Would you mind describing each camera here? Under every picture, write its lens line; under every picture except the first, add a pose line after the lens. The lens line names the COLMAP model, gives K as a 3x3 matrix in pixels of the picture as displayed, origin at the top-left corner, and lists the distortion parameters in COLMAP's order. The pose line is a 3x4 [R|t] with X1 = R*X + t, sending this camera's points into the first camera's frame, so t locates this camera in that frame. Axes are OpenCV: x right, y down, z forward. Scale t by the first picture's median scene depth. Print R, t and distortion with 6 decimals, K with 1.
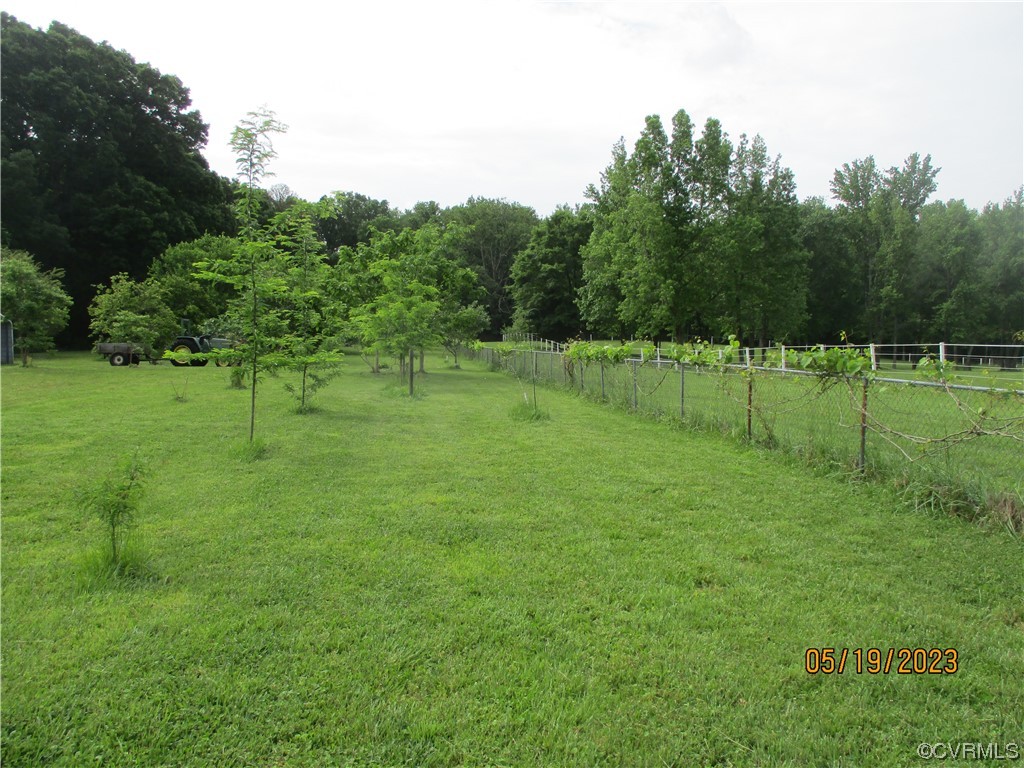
lens RADIAL K [[855.2, 0, 512.5], [0, 855.2, 387.6], [0, 0, 1]] dist [-0.053158, 0.012171]
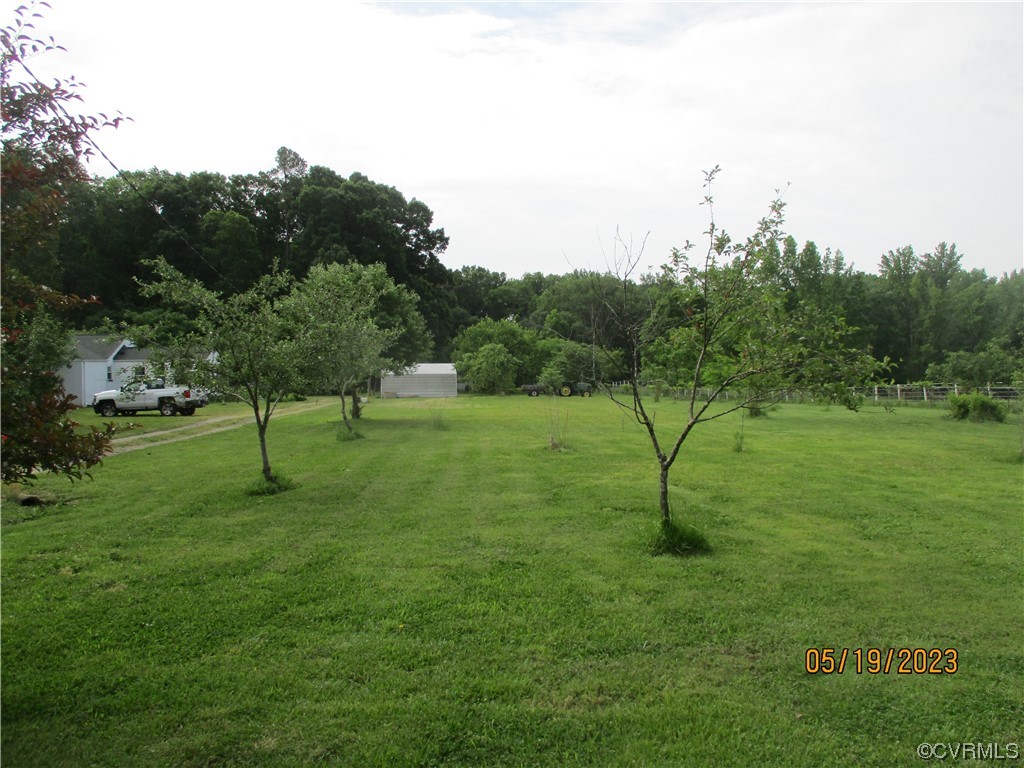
lens RADIAL K [[855.2, 0, 512.9], [0, 855.2, 378.7], [0, 0, 1]] dist [-0.053158, 0.012171]
pose [[0.999430, -0.005607, -0.033276, -0.157568], [0.003380, 0.997774, -0.066595, 0.020460], [0.033575, 0.066445, 0.997225, -0.334079]]
